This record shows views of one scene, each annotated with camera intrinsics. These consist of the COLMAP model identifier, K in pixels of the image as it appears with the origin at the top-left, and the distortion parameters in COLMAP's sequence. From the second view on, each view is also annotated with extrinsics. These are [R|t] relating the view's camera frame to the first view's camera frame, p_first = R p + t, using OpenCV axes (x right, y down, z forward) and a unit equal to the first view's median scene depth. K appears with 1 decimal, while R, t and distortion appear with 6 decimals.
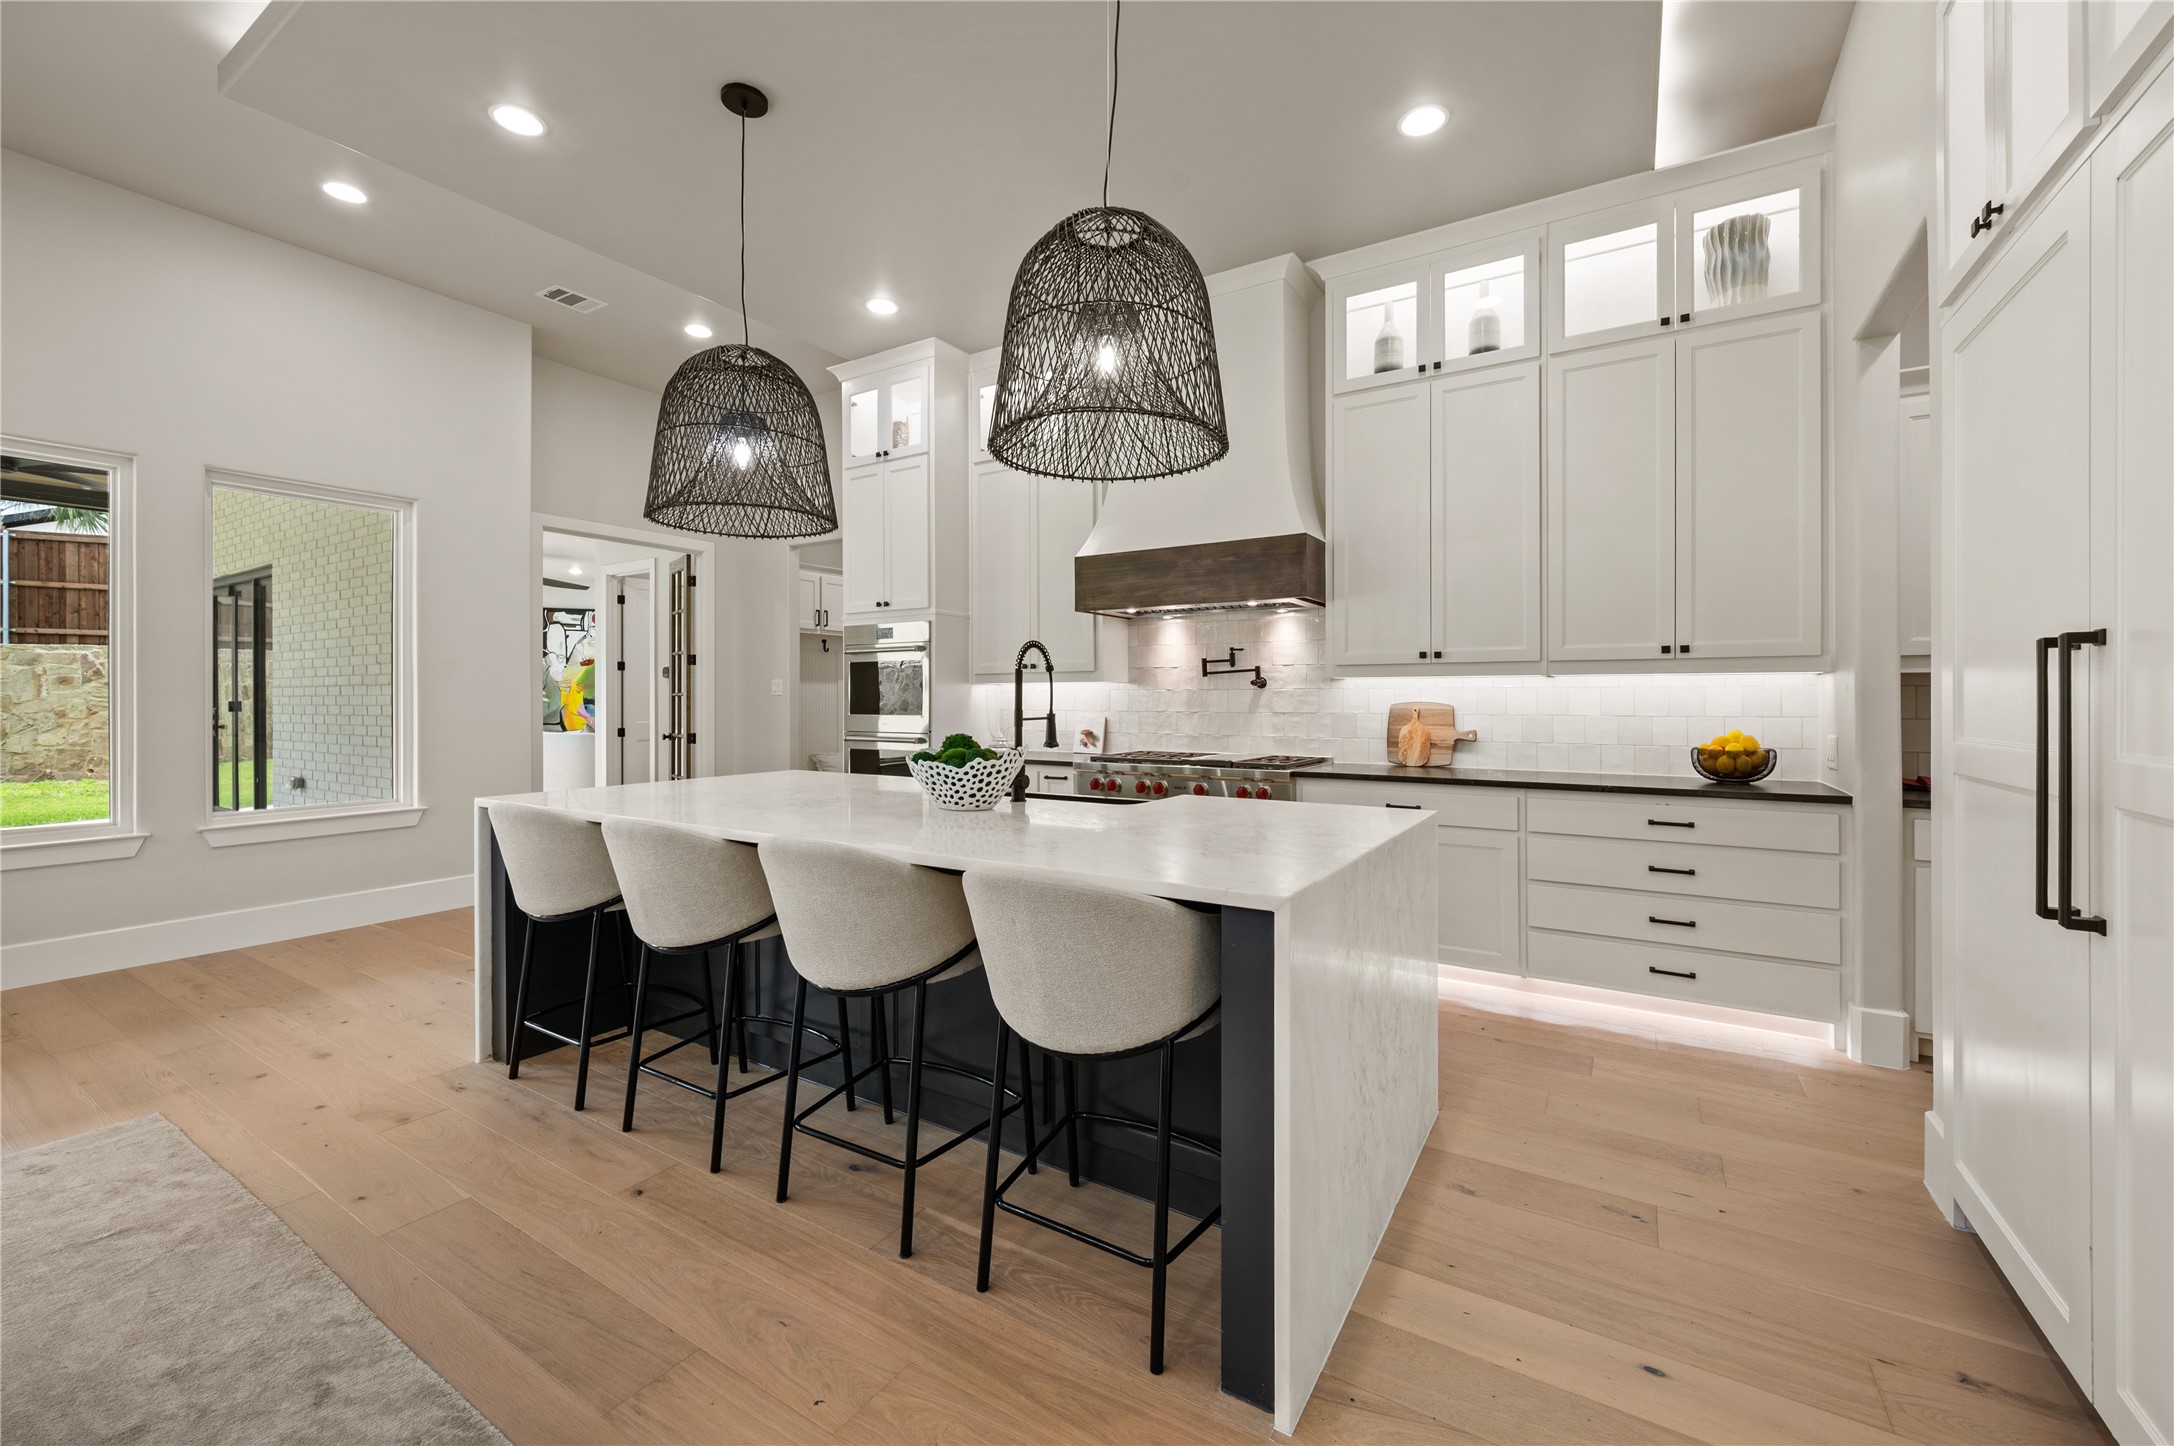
lens RADIAL K [[864.2, 0, 1058.4], [0, 864.2, 705.7], [0, 0, 1]] dist [0.000293, -0.000039]
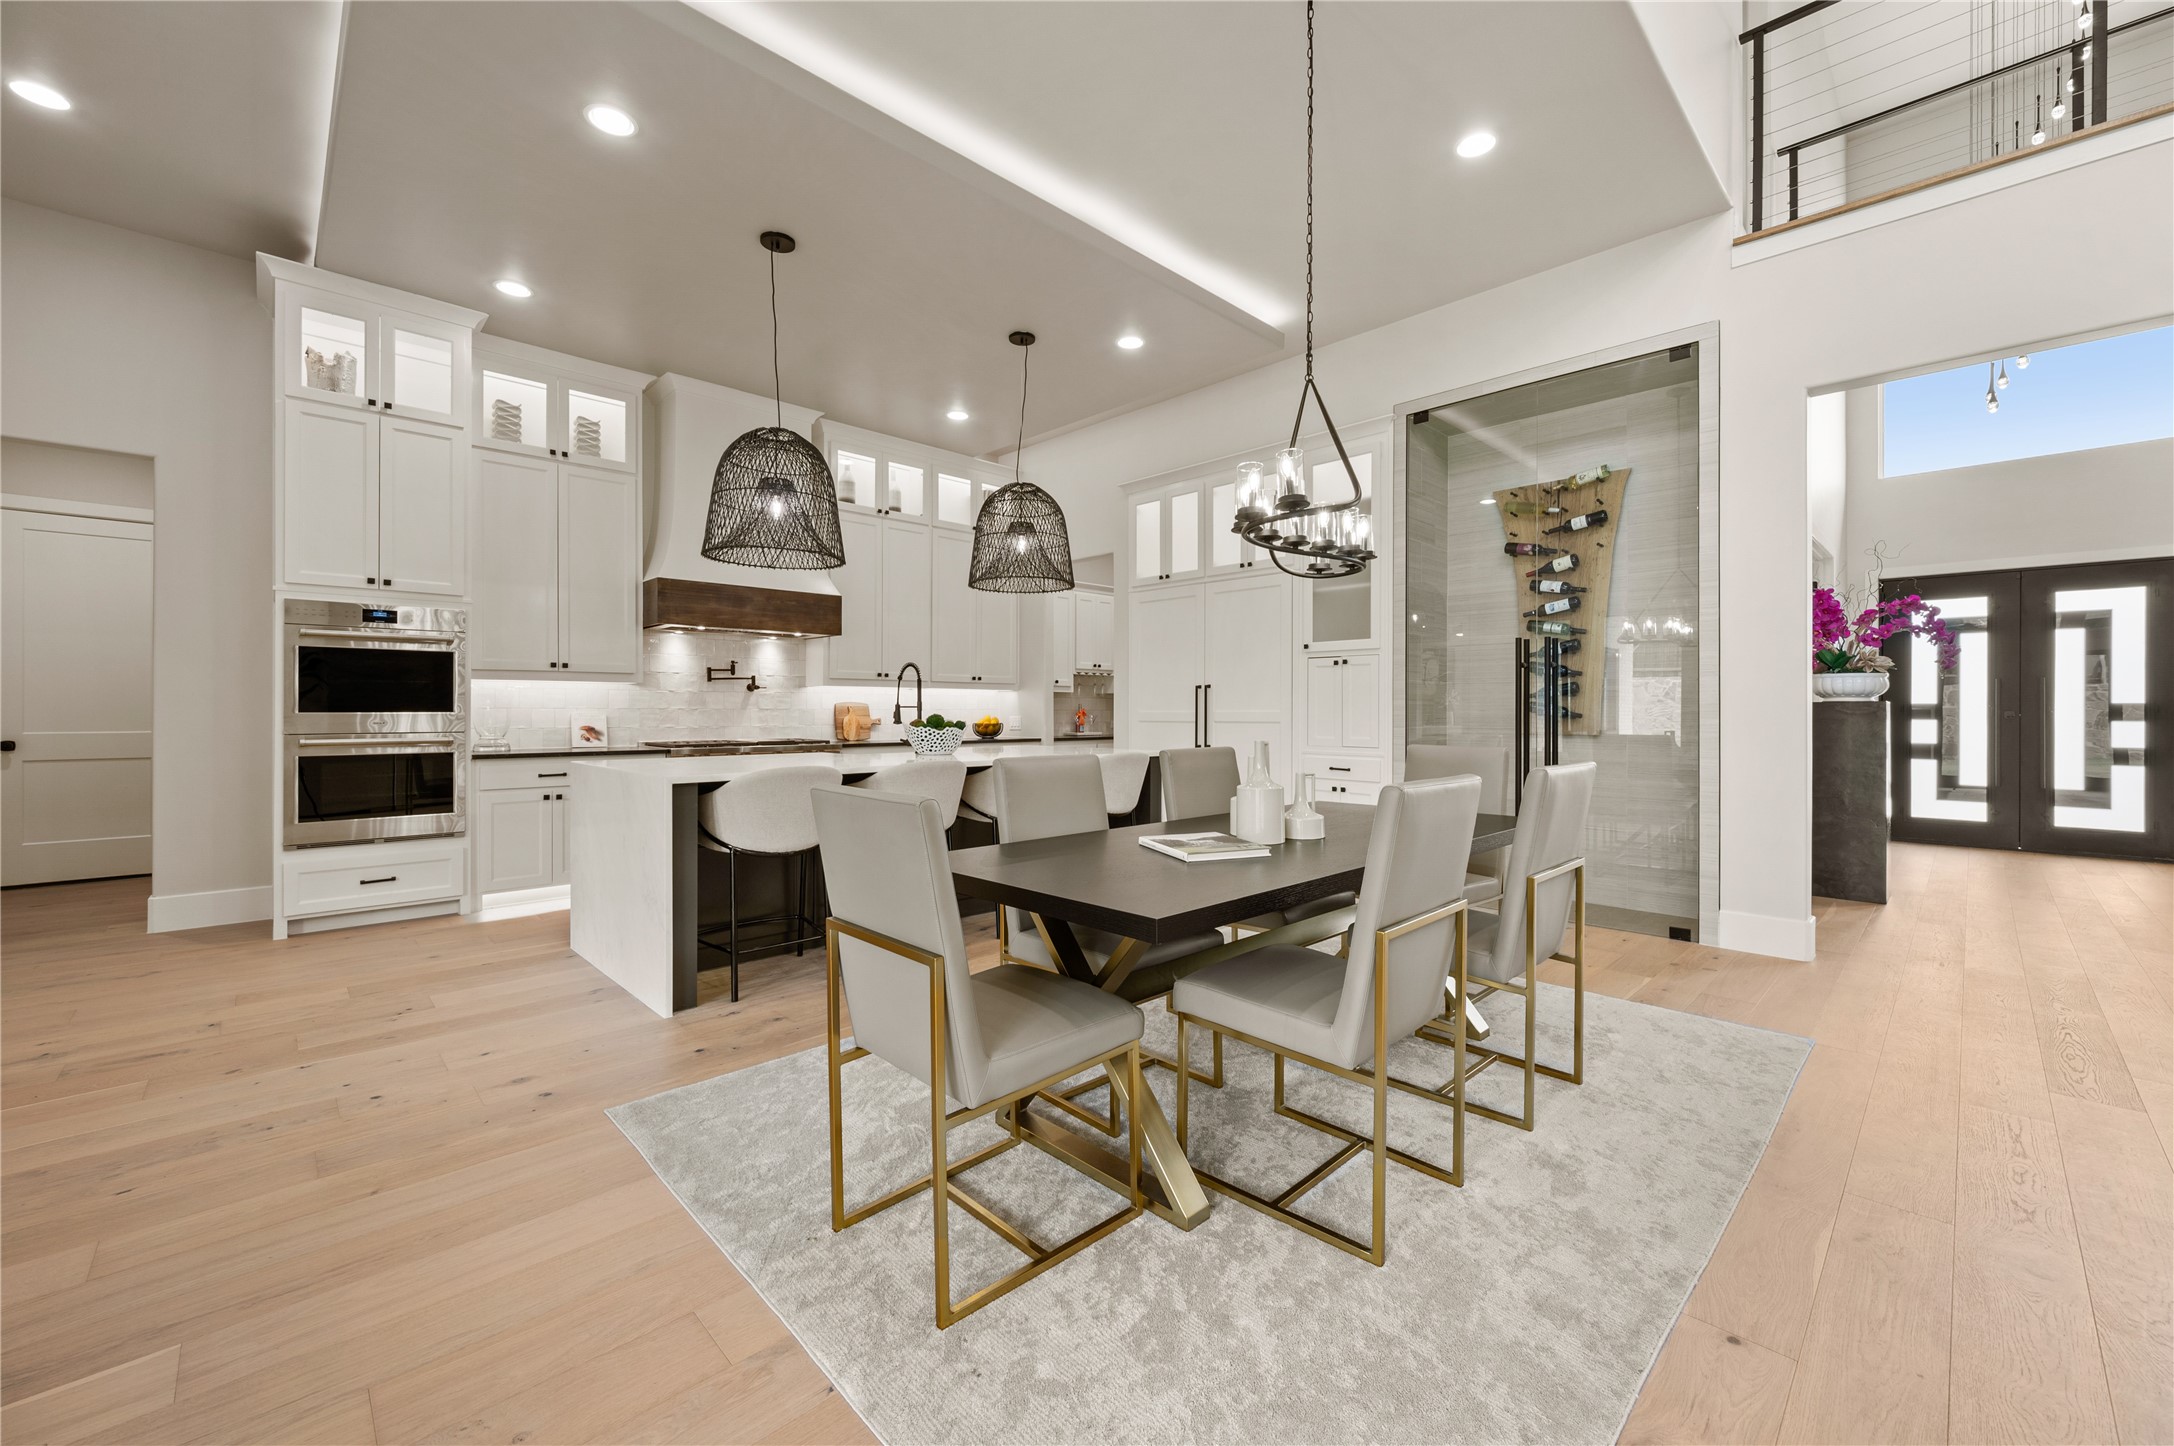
lens RADIAL K [[855.8, 0, 1130.5], [0, 855.8, 711.6], [0, 0, 1]] dist [0.000169, 0.000275]
pose [[0.207102, -0.001349, 0.978318, -1.053810], [0.006741, 0.999977, -0.000048, 0.017558], [-0.978296, 0.006605, 0.207107, 0.128734]]
